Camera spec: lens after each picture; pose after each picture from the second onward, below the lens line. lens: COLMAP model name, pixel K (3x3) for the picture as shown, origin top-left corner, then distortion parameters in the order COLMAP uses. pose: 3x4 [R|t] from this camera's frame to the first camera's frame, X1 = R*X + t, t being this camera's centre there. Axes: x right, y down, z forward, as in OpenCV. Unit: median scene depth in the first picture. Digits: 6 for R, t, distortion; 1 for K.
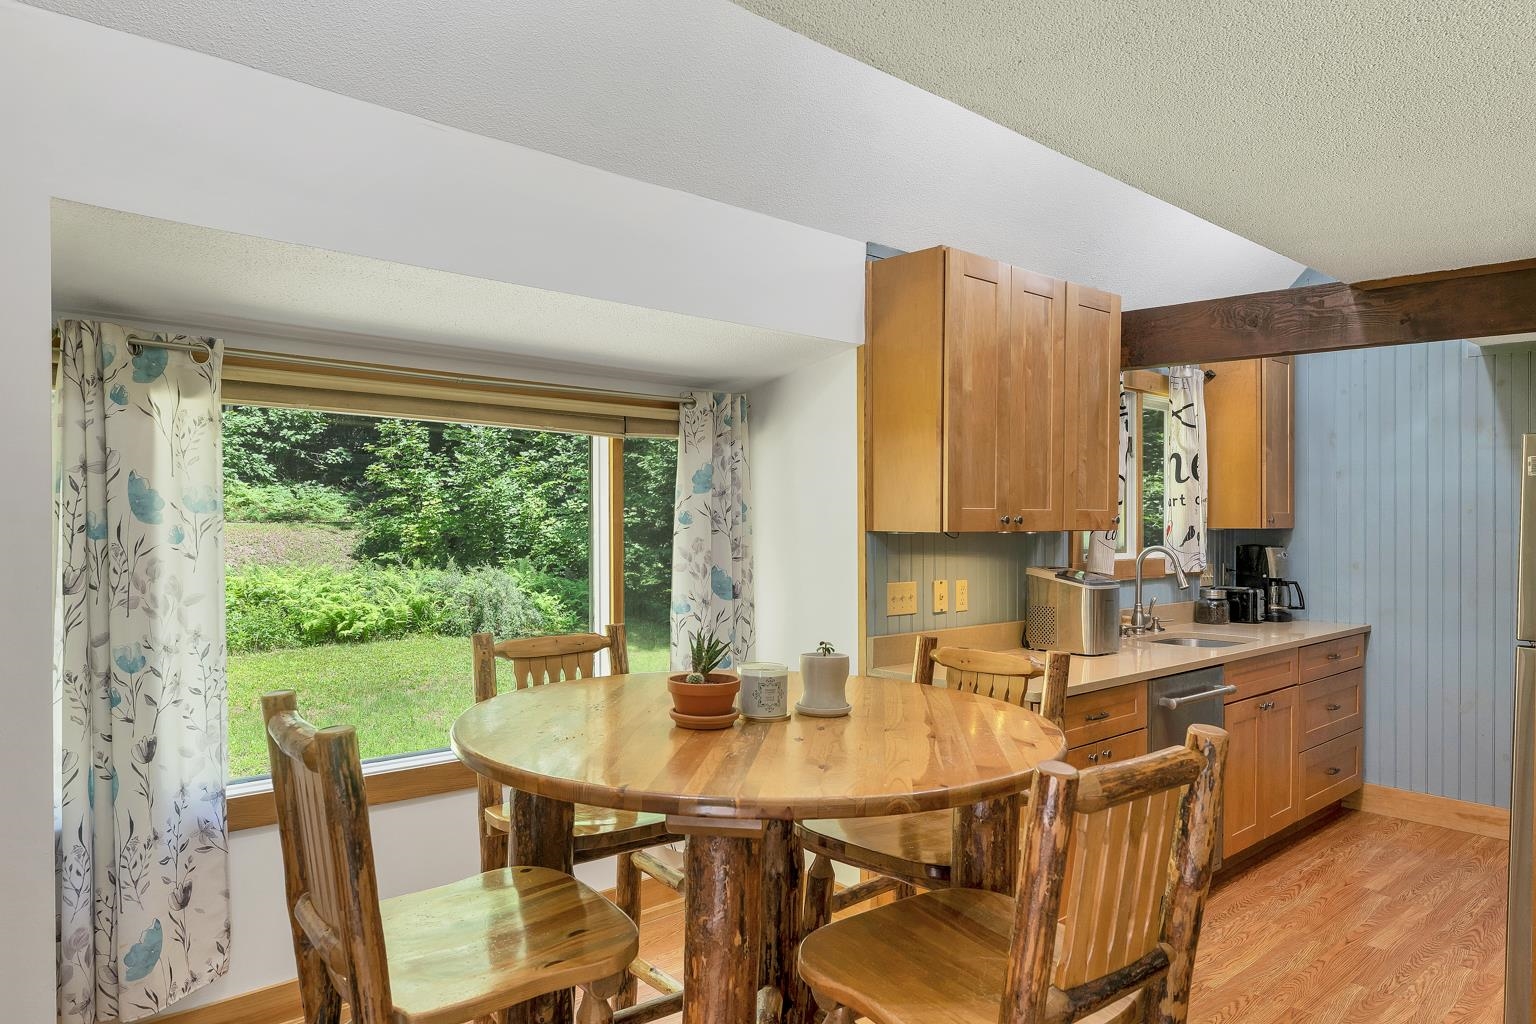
lens RADIAL K [[1021.2, 0, 775.4], [0, 1021.2, 522.9], [0, 0, 1]] dist [-0.002587, 0.002321]
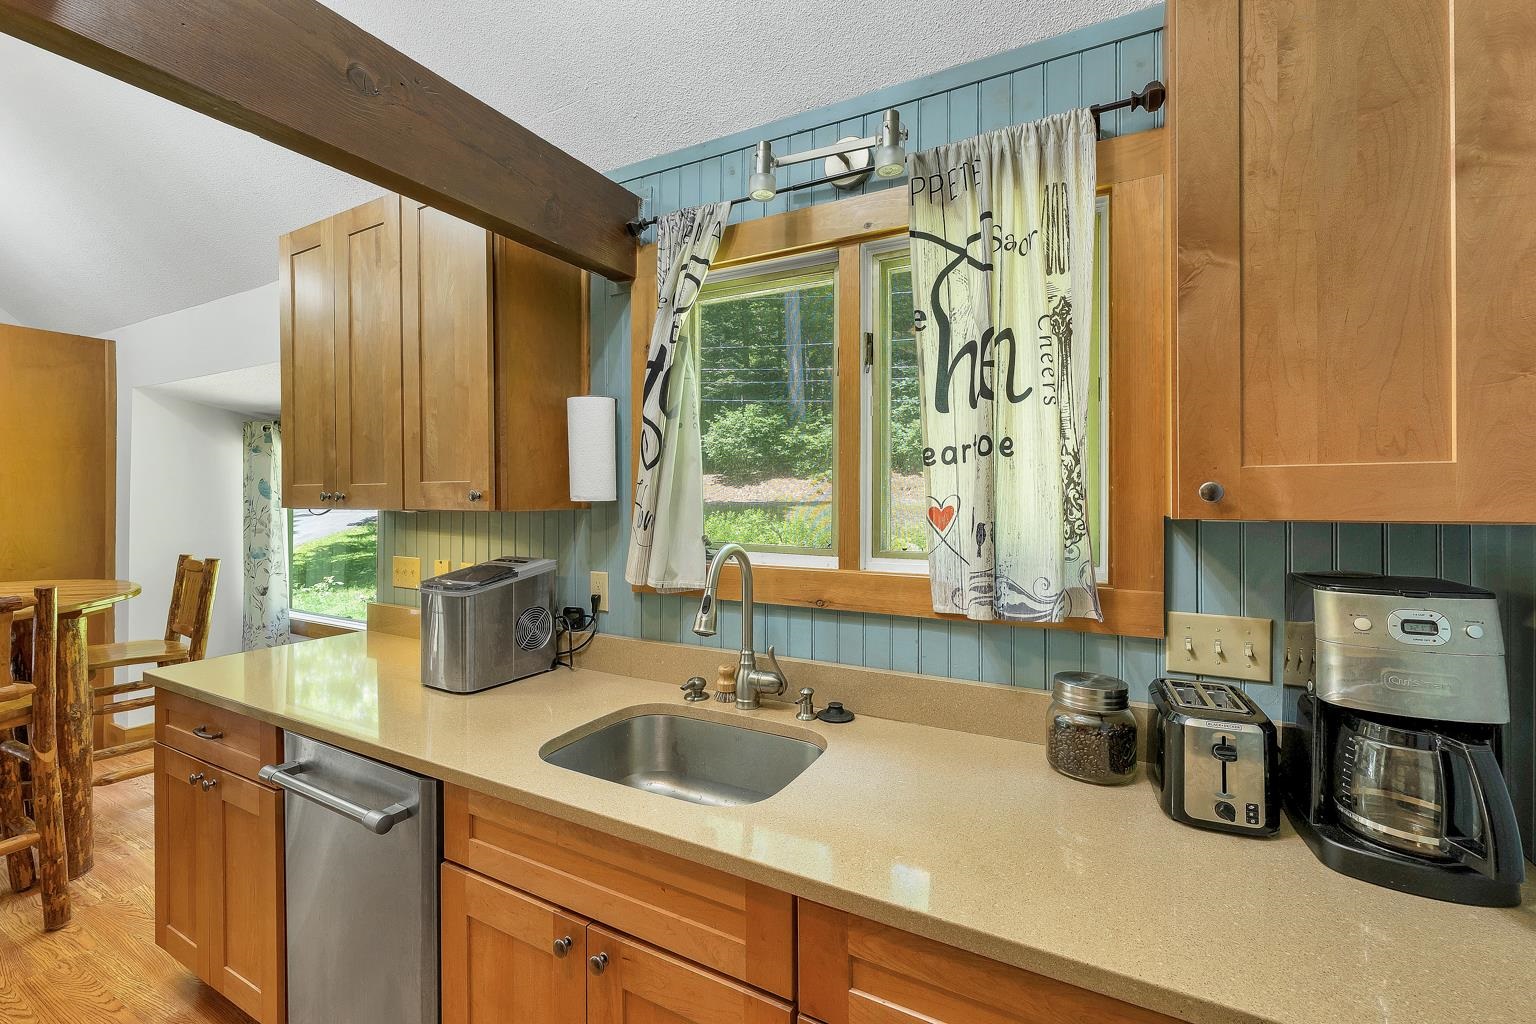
lens RADIAL K [[632.8, 0, 768.7], [0, 632.8, 500.0], [0, 0, 1]] dist [0.000593, -0.000107]
pose [[0.326916, 0.000504, -0.945053, 0.825626], [-0.000721, 1.000000, 0.000284, 0.000064], [0.945053, 0.000589, 0.326916, 1.101087]]
